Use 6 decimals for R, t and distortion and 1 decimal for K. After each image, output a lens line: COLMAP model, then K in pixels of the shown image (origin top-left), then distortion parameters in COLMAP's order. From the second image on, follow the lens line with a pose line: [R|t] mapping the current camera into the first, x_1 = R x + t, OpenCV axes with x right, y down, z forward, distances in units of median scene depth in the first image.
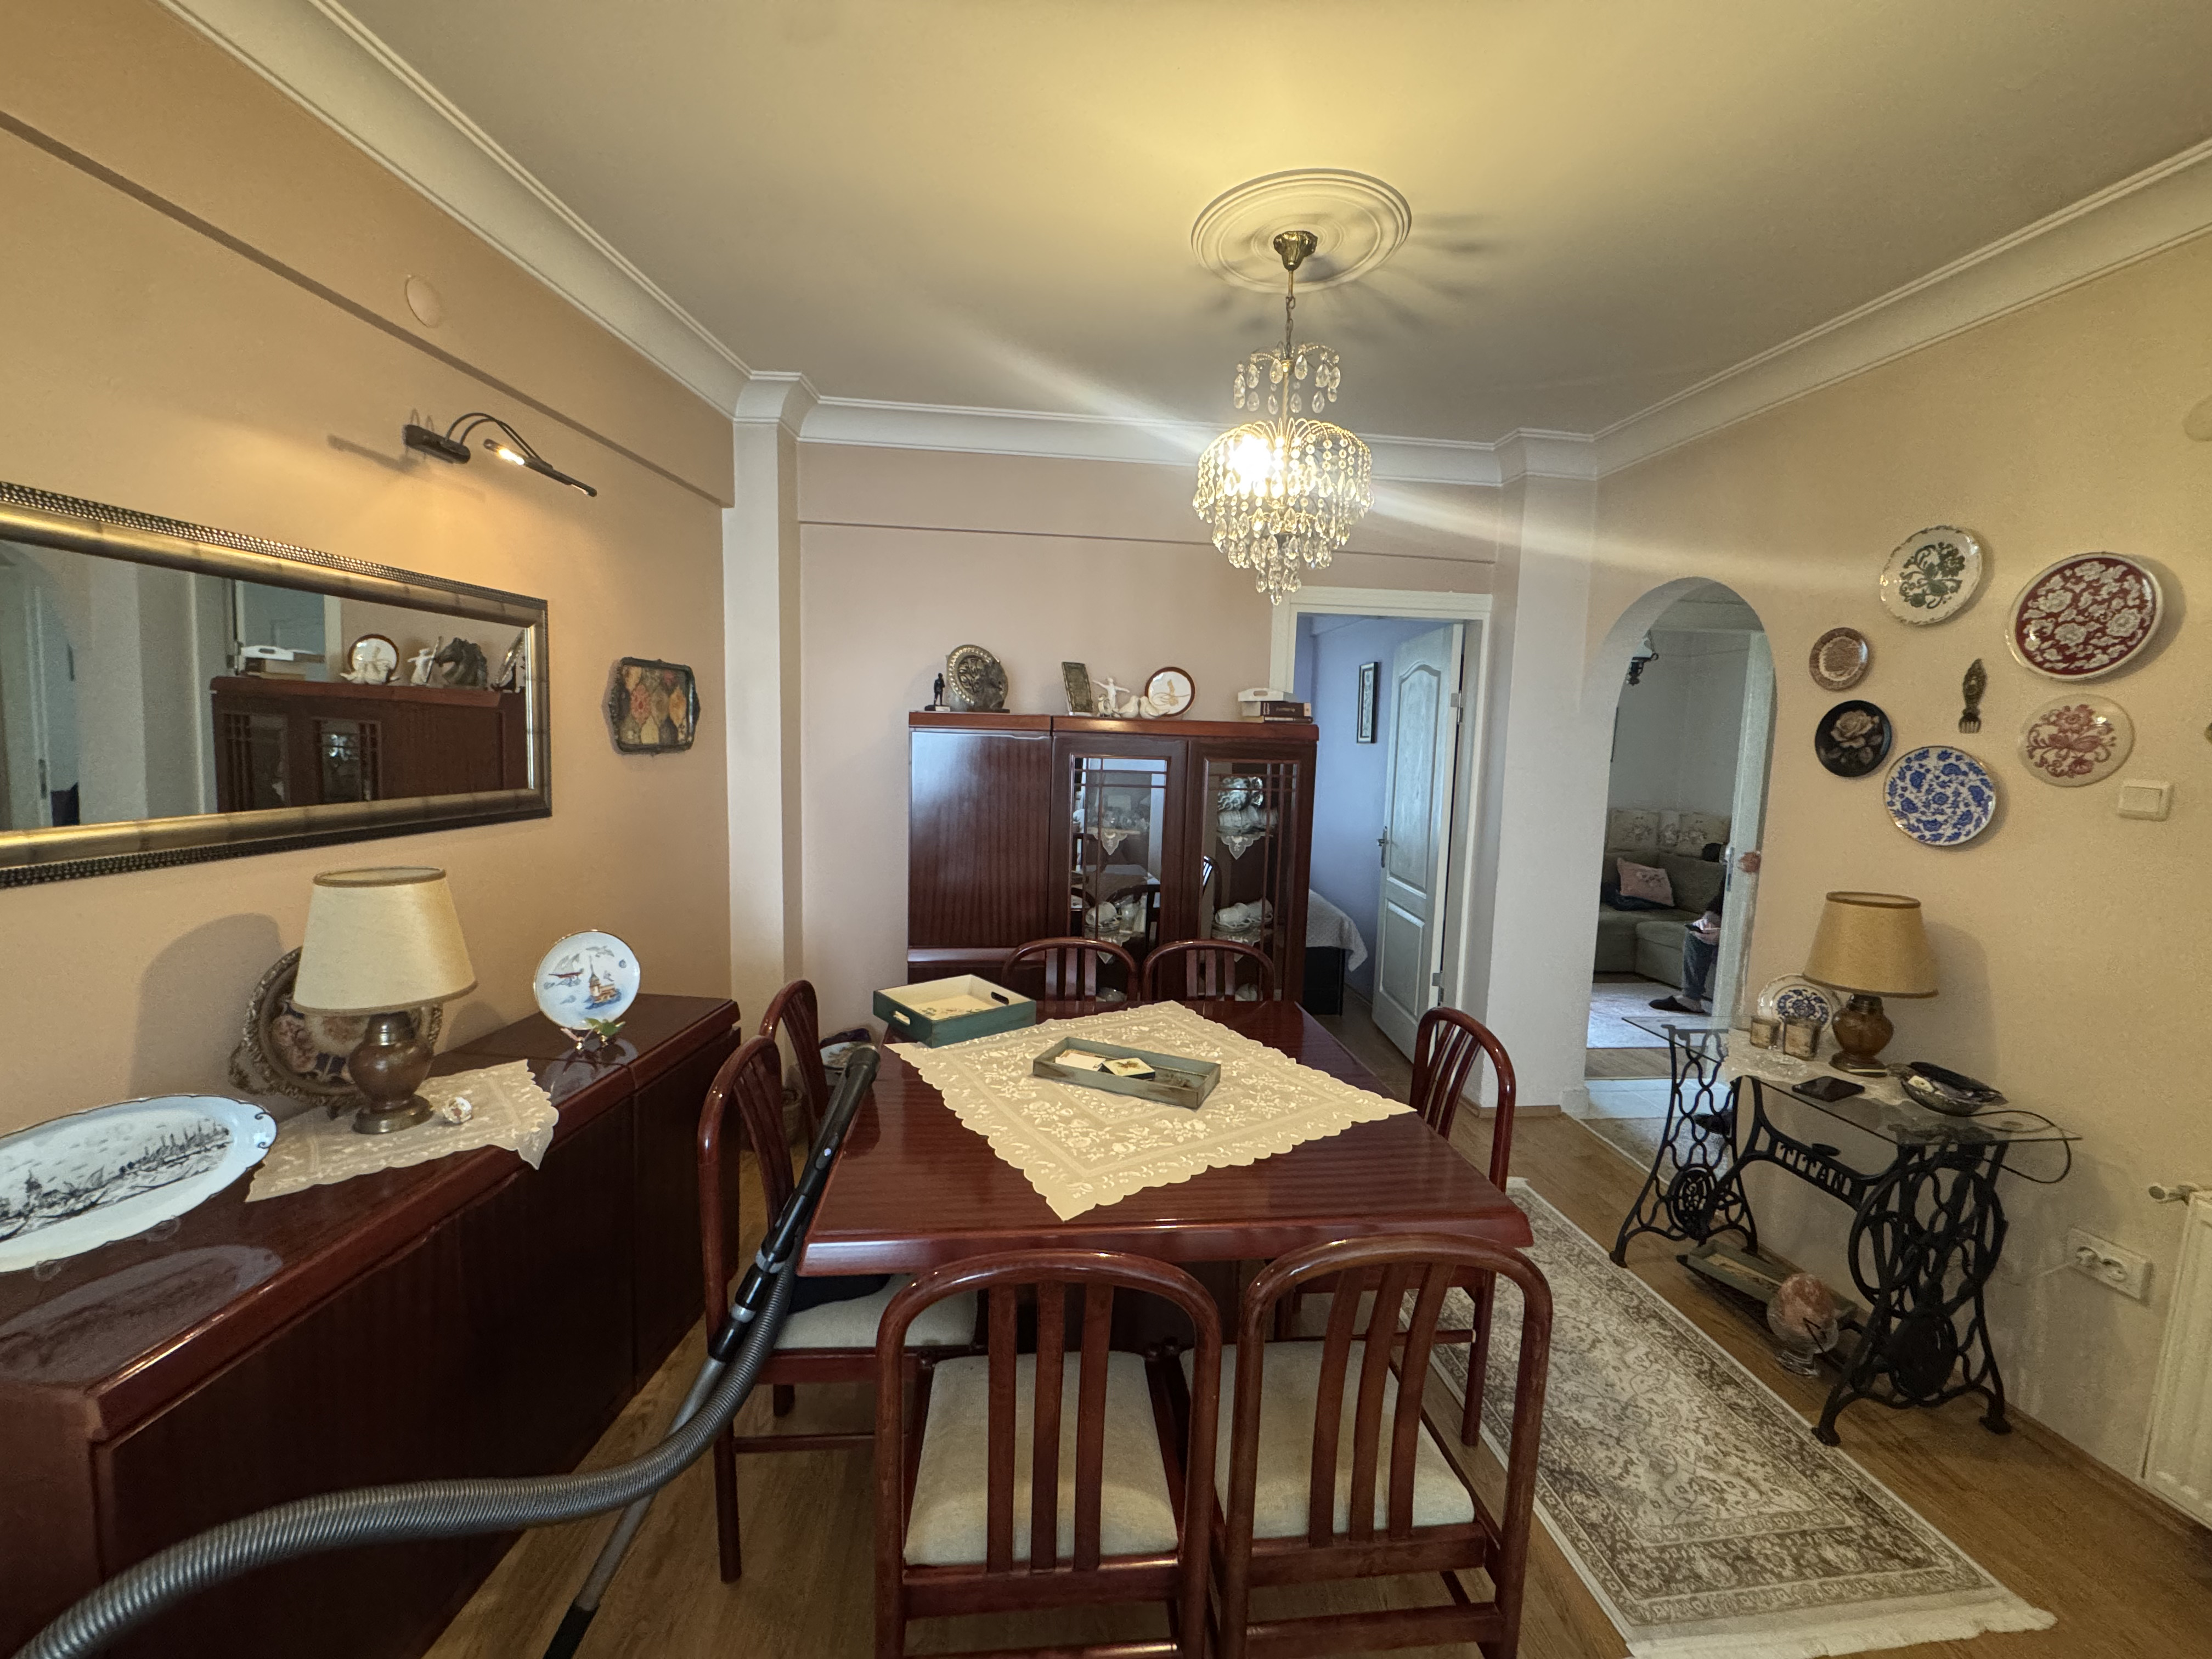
lens RADIAL K [[871.5, 0, 1103.6], [0, 871.5, 822.4], [0, 0, 1]] dist [-0.003685, 0.000523]
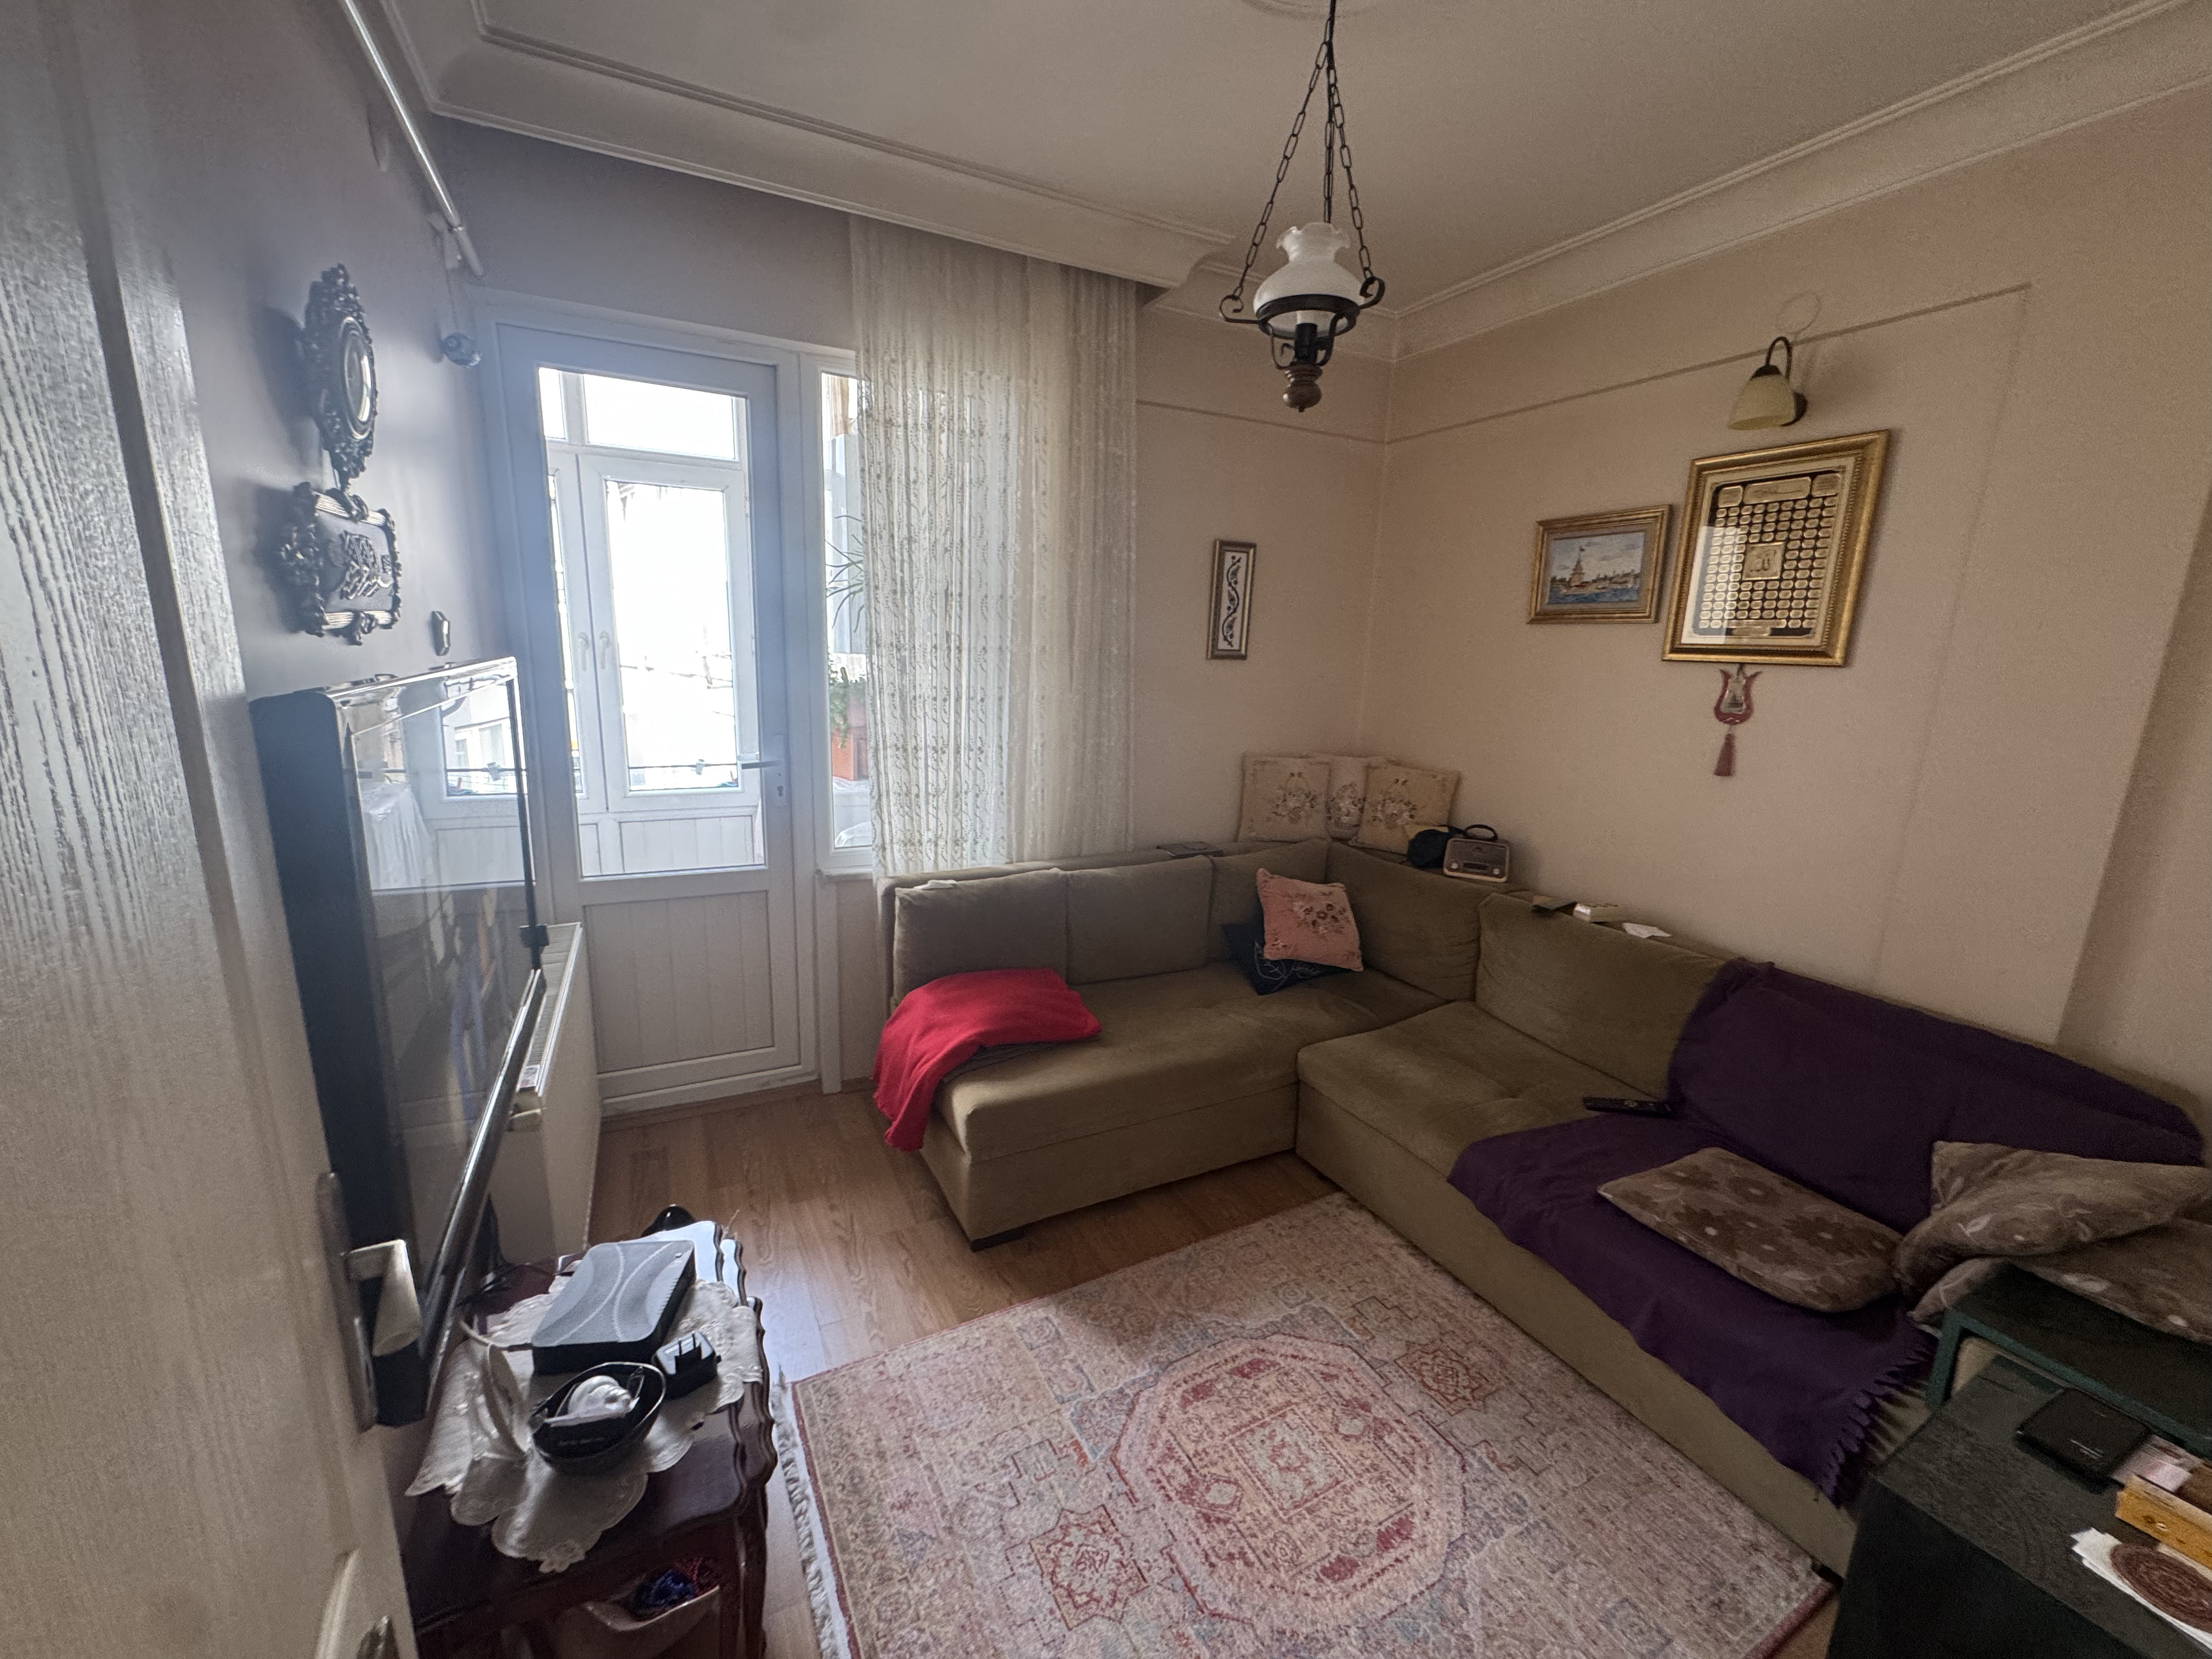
lens RADIAL K [[871.5, 0, 1098.2], [0, 871.5, 838.8], [0, 0, 1]] dist [-0.003685, 0.000523]
pose [[0.935338, -0.082613, 0.343973, 1.055616], [0.034396, 0.988980, 0.143996, -0.140142], [-0.352078, -0.122854, 0.927873, 1.800943]]
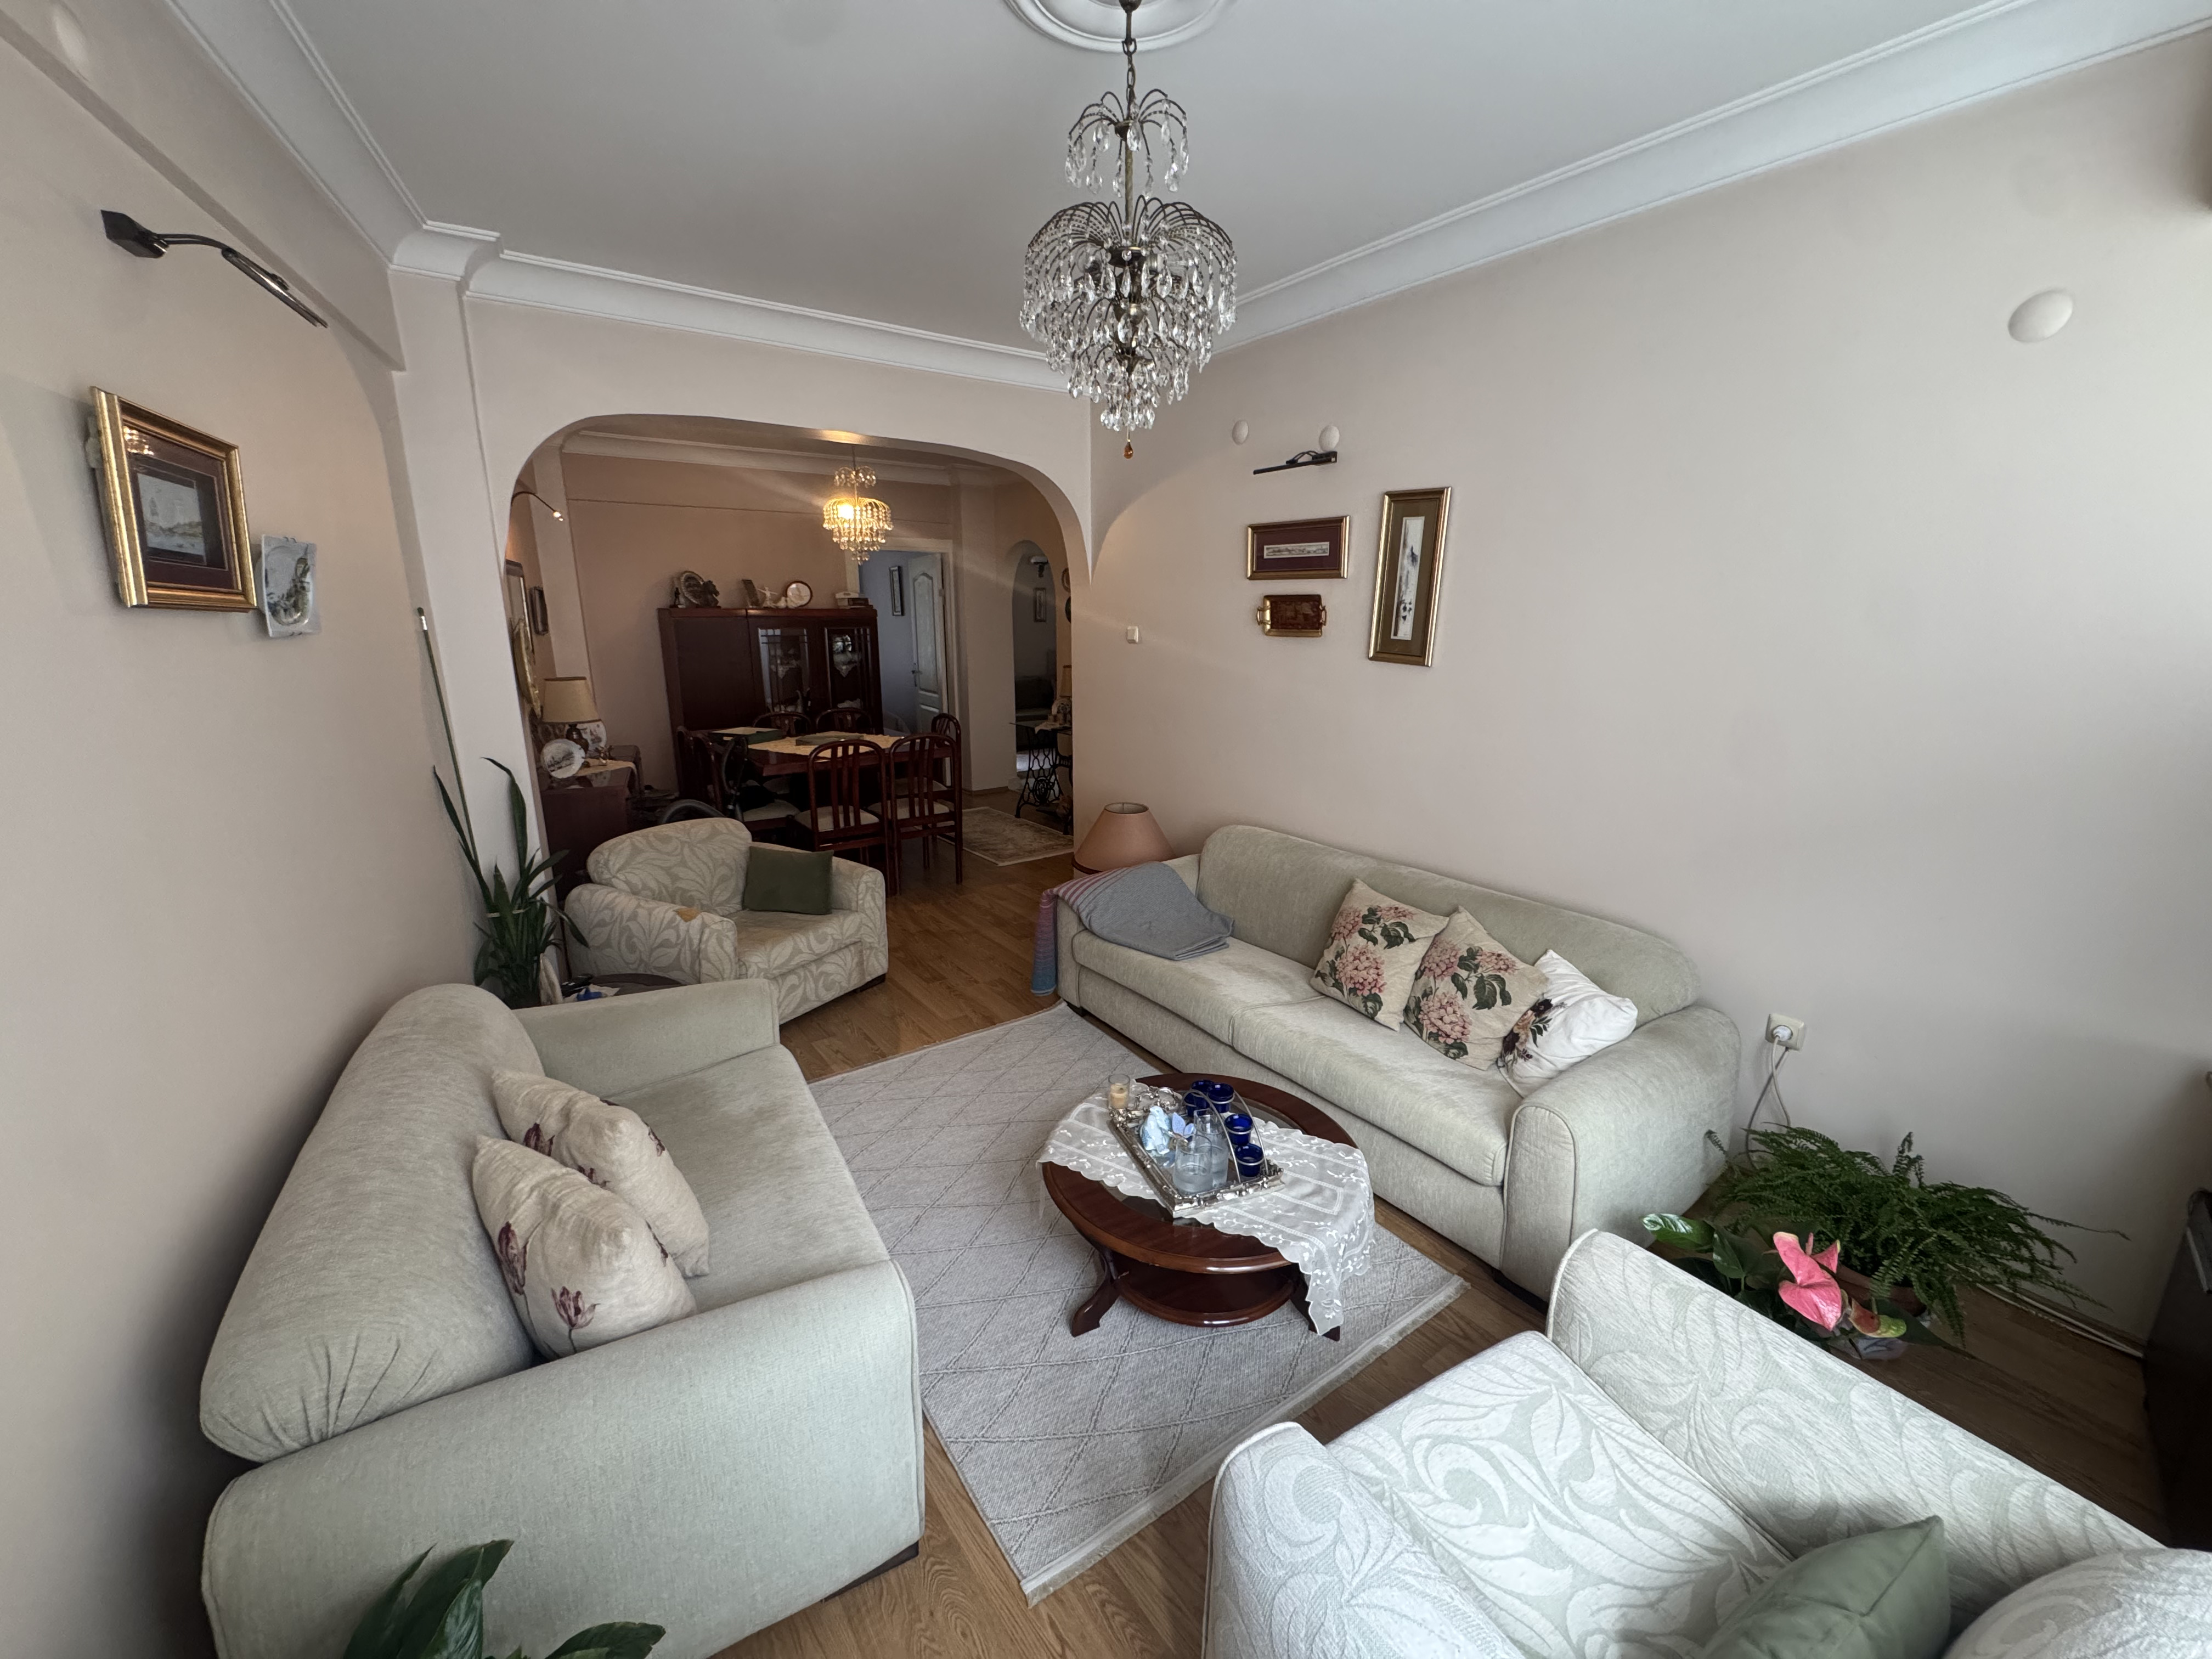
lens RADIAL K [[871.5, 0, 1103.8], [0, 871.5, 829.1], [0, 0, 1]] dist [-0.003685, 0.000523]
pose [[0.867022, -0.149453, 0.475328, -0.518206], [0.076283, 0.982525, 0.169783, 0.137943], [-0.492396, -0.110946, 0.863271, -1.664213]]
